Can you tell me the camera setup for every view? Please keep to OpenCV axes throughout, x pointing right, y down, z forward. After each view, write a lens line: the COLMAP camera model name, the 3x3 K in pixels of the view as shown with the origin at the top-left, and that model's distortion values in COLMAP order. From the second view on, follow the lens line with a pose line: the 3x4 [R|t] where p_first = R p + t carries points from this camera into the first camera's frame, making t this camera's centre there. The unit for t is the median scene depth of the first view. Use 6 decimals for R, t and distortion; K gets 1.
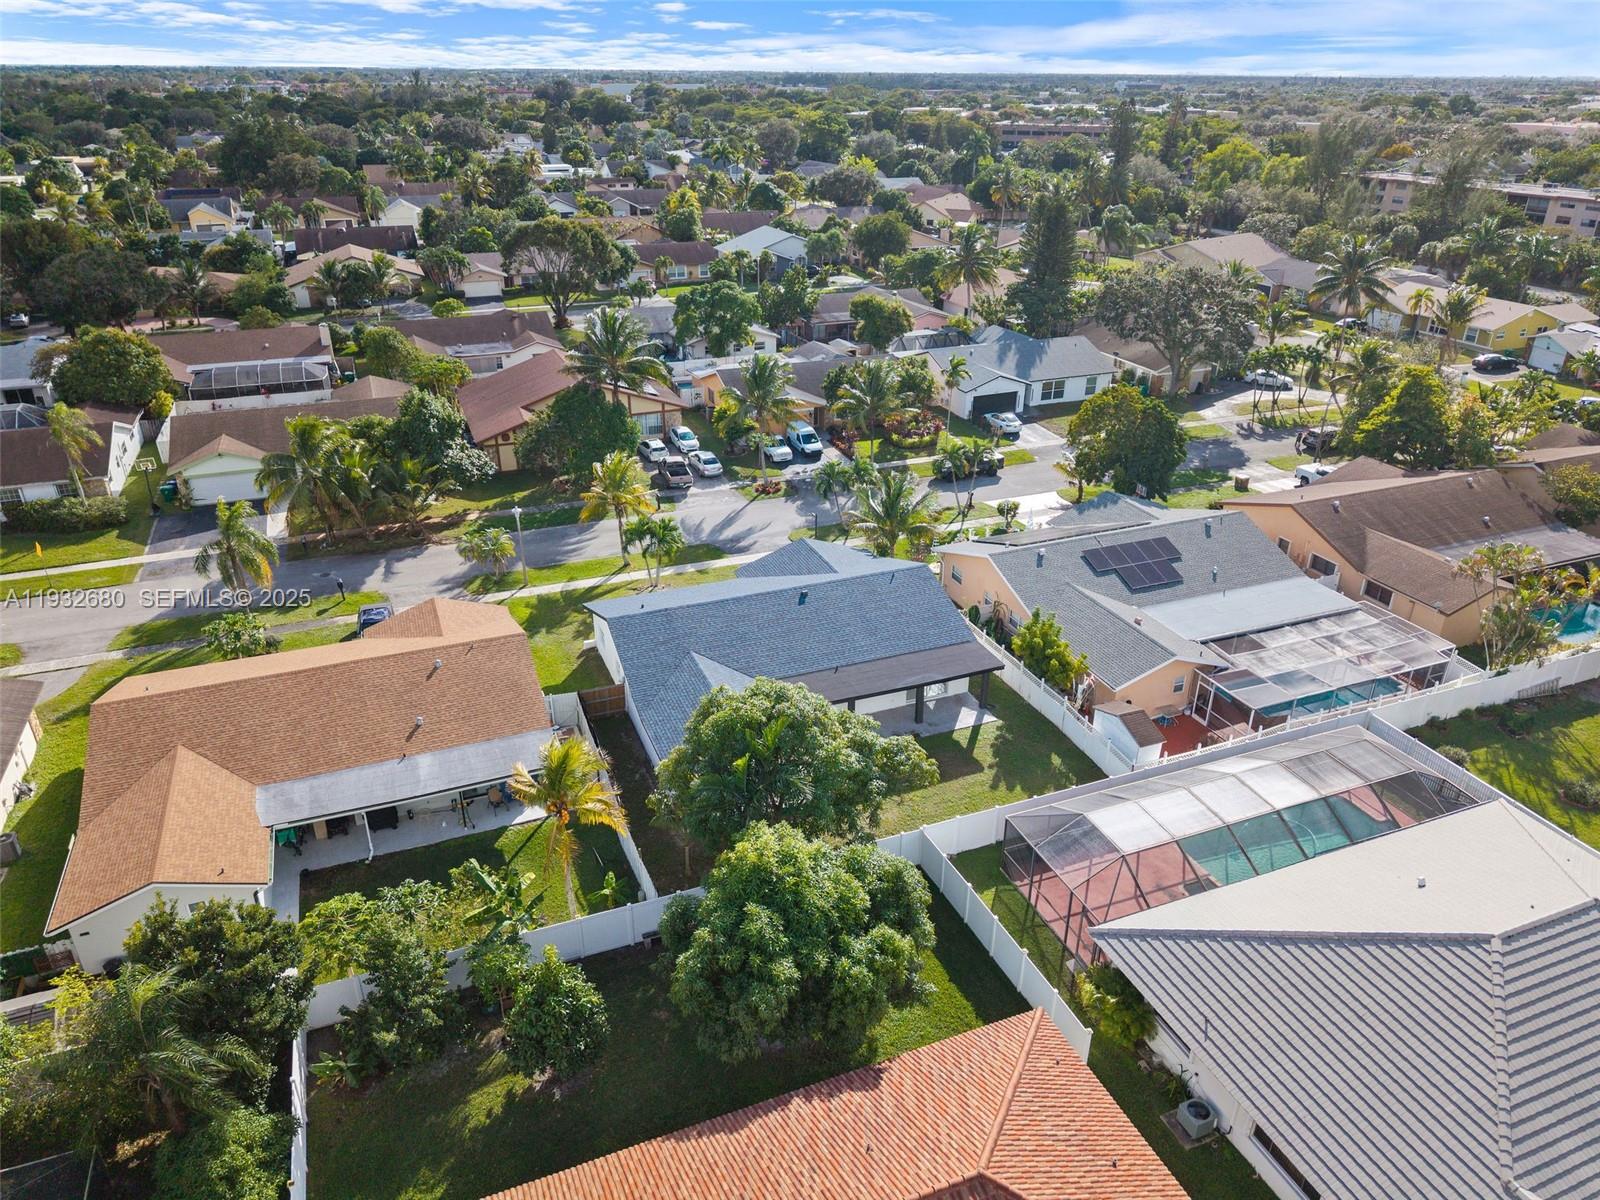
lens RADIAL K [[1073.0, 0, 803.5], [0, 1073.0, 601.4], [0, 0, 1]] dist [0.028684, -0.039240]
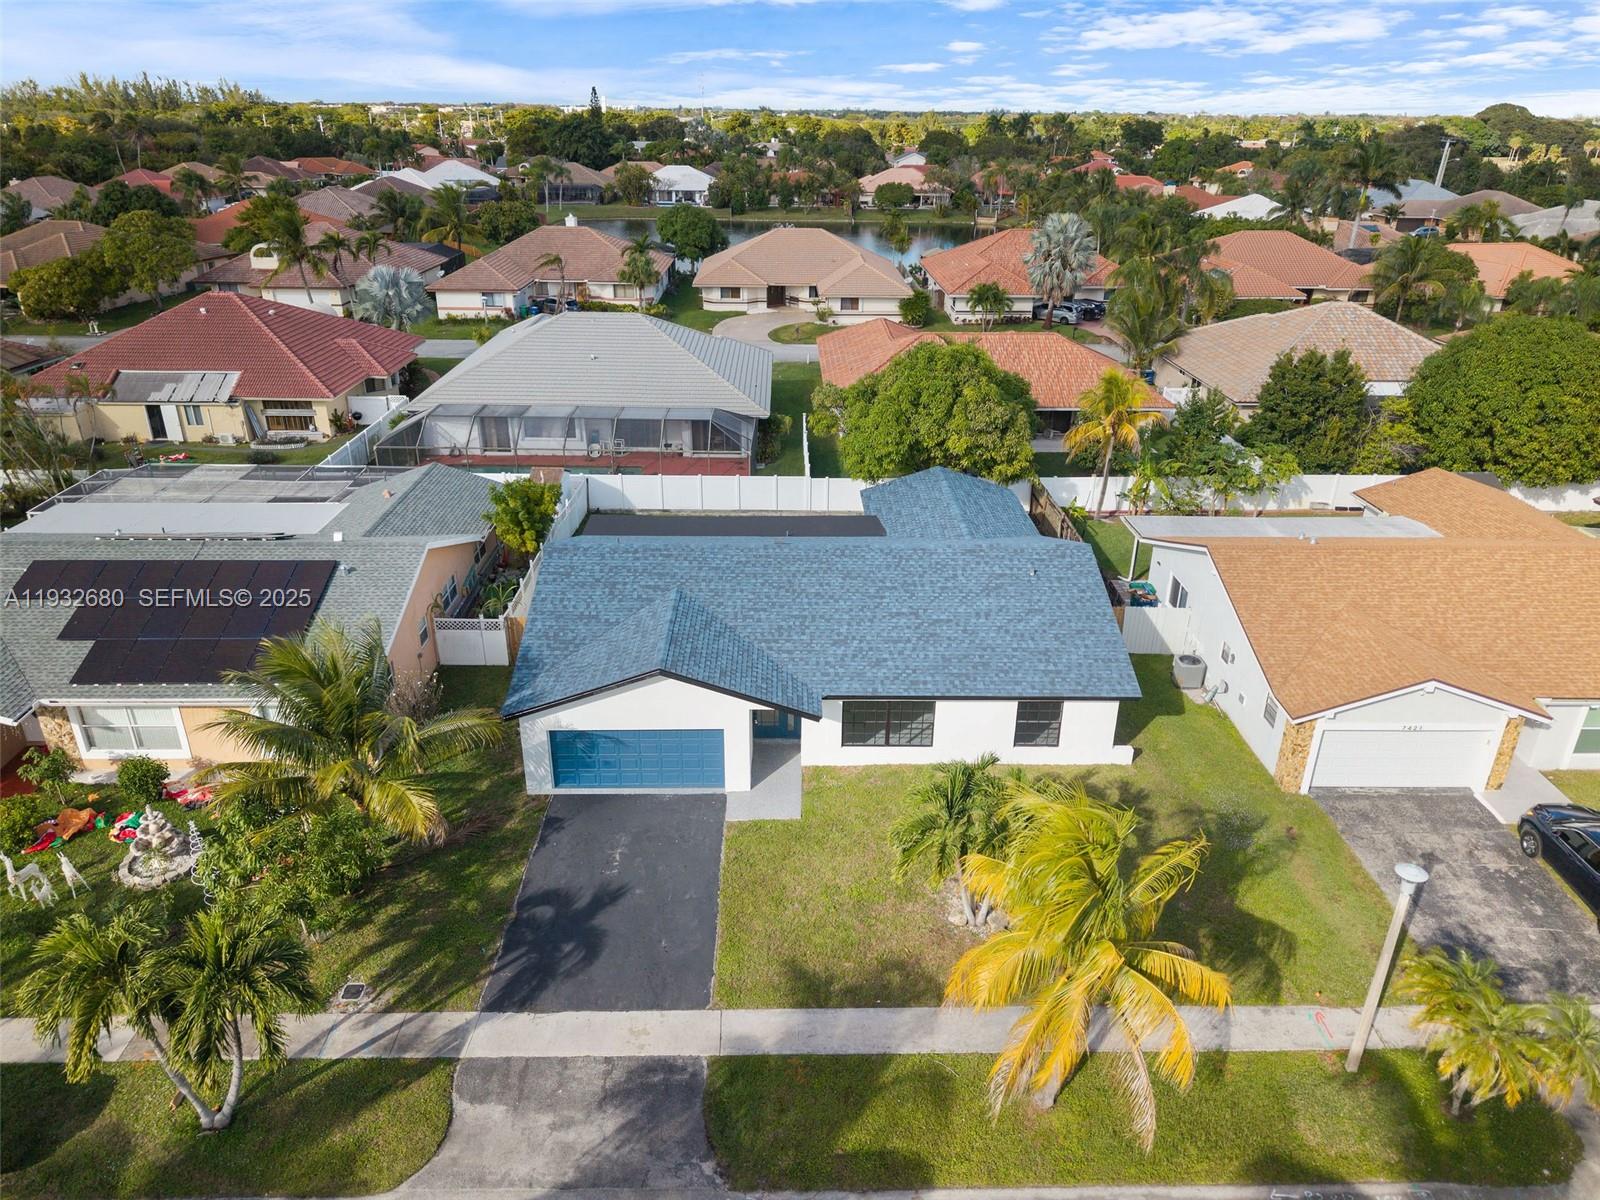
lens RADIAL K [[1073.0, 0, 803.5], [0, 1073.0, 601.4], [0, 0, 1]] dist [0.028684, -0.039240]
pose [[-0.933448, -0.165590, 0.318206, -0.160714], [0.141645, 0.644841, 0.751077, -0.331315], [-0.329563, 0.746164, -0.578470, 0.995796]]
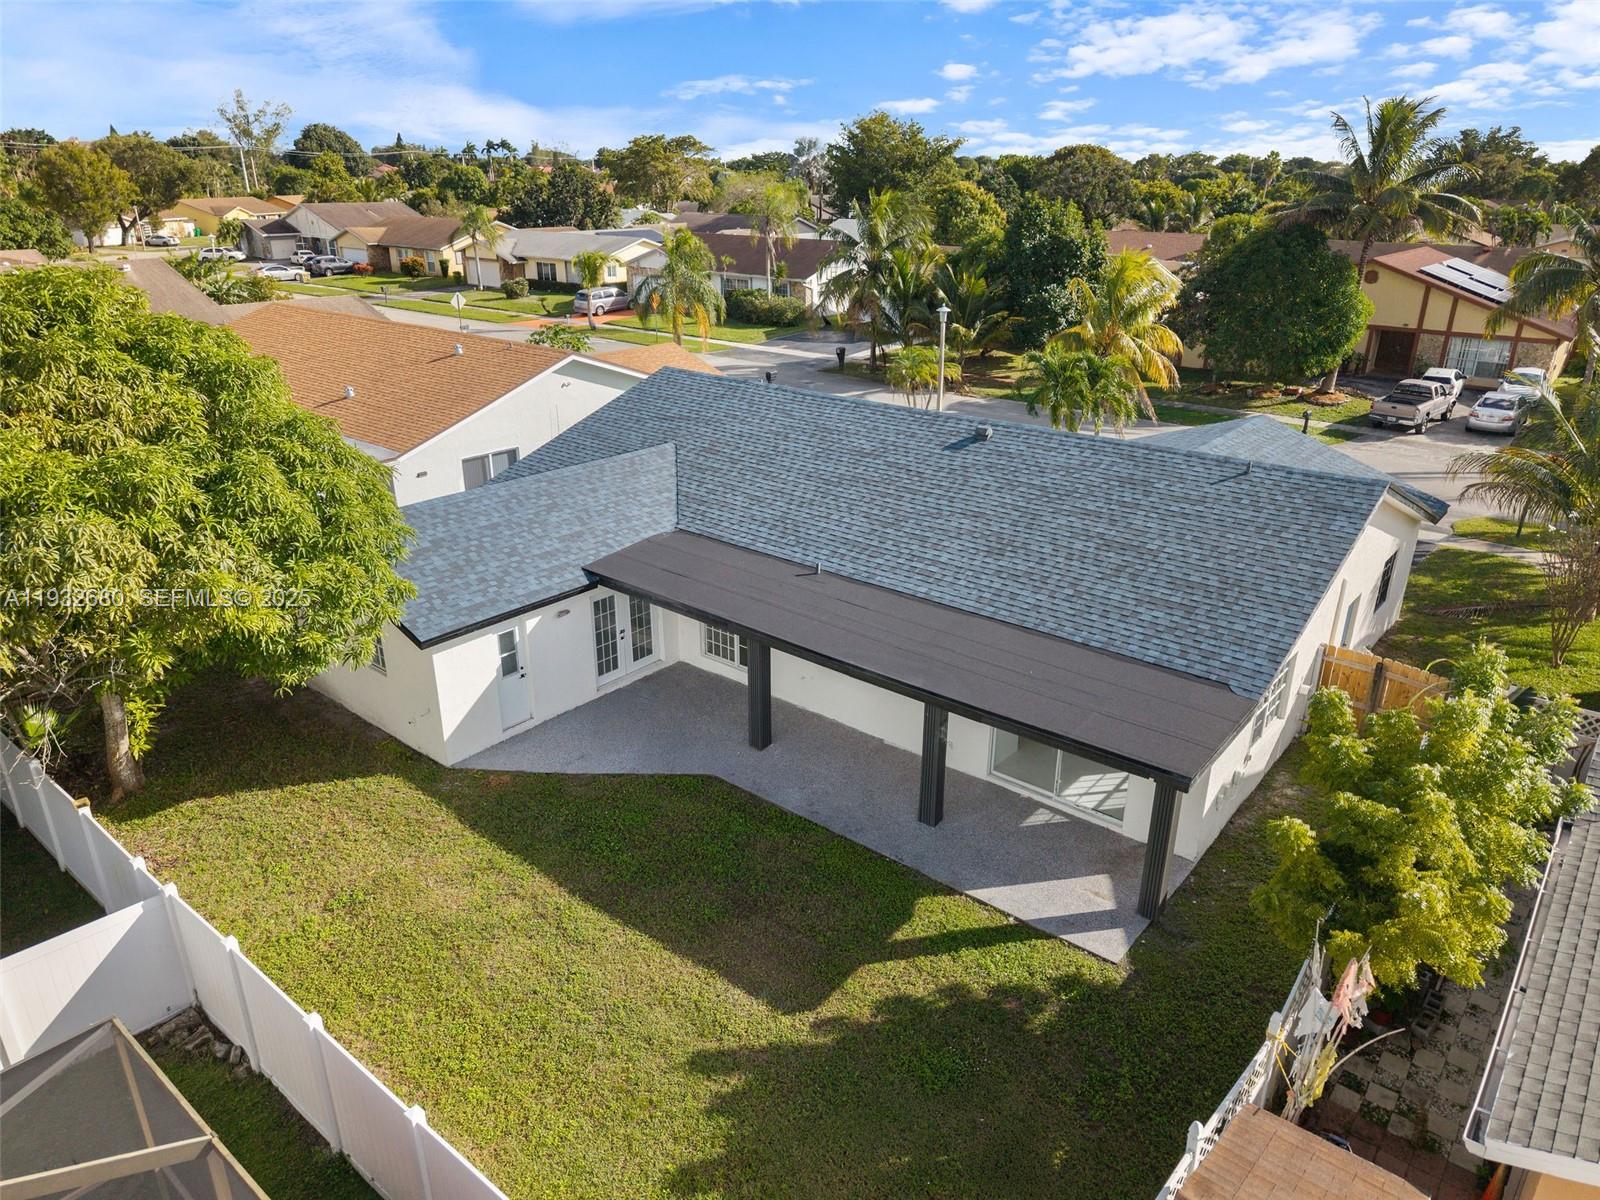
lens RADIAL K [[1073.0, 0, 803.5], [0, 1073.0, 601.4], [0, 0, 1]] dist [0.028684, -0.039240]
pose [[0.473389, 0.323853, -0.819159, 0.228284], [-0.389343, 0.911115, 0.135208, 0.015515], [0.790136, 0.254928, 0.557402, 0.524600]]
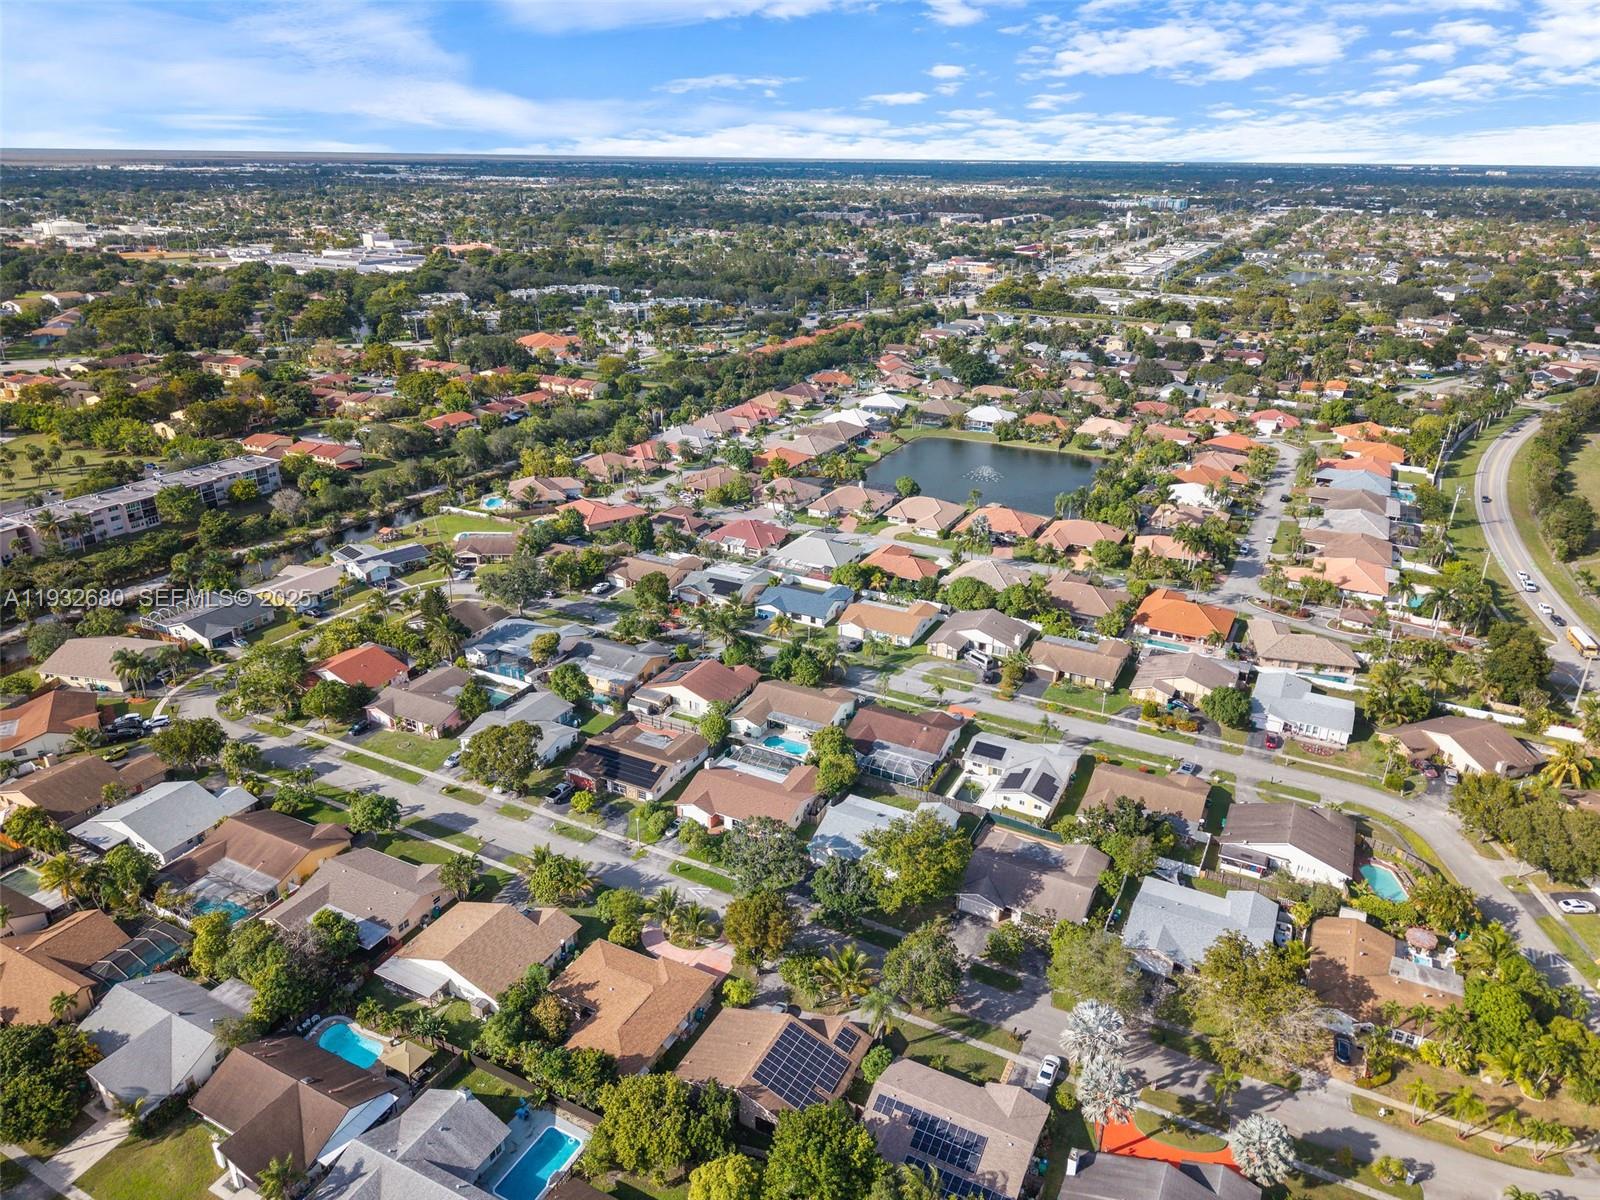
lens RADIAL K [[1073.0, 0, 803.5], [0, 1073.0, 601.4], [0, 0, 1]] dist [0.028684, -0.039240]
pose [[-0.650938, -0.307095, 0.694242, -2.300140], [0.319908, 0.718382, 0.617727, -2.005568], [-0.688432, 0.624196, -0.369380, 1.930154]]
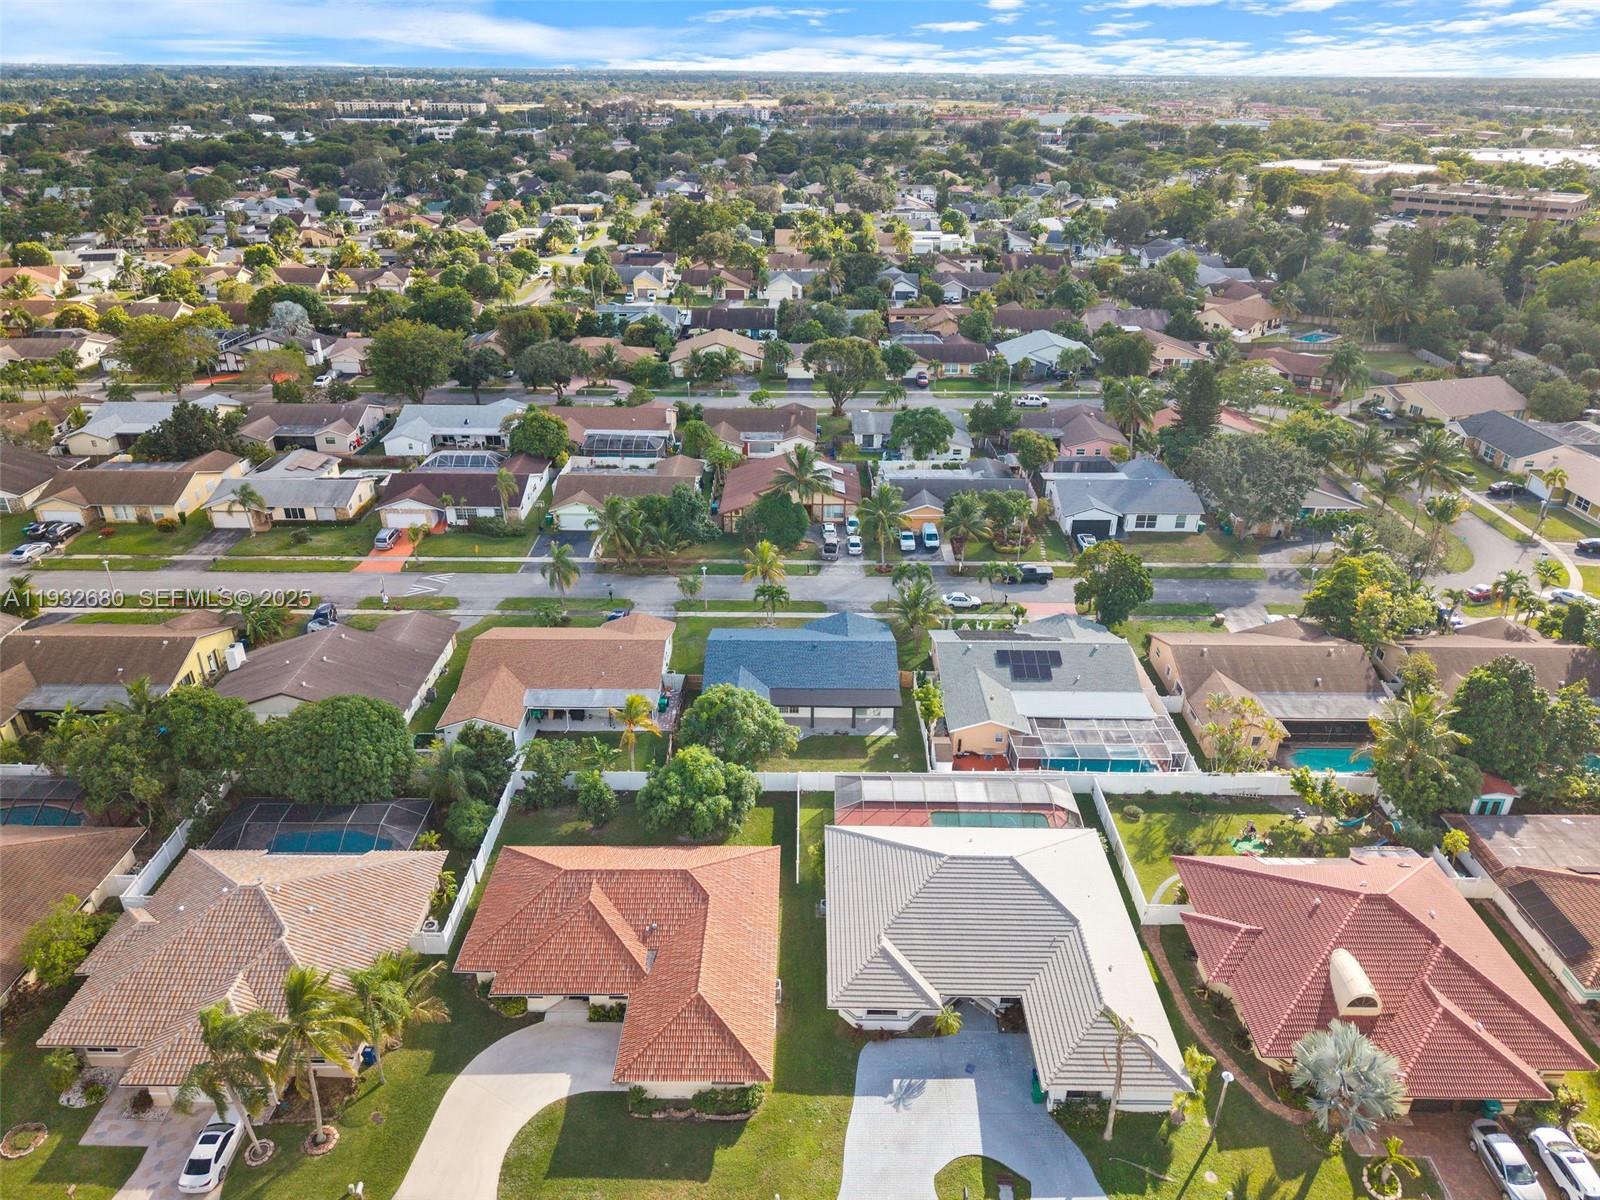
lens RADIAL K [[1100.4, 0, 803.8], [0, 1100.4, 547.0], [0, 0, 1]] dist [0.073476, -0.045371]
pose [[0.924501, 0.151057, -0.349972, 0.432383], [-0.168296, 0.985550, -0.019190, -0.093623], [0.342016, 0.076640, 0.936563, -0.539854]]
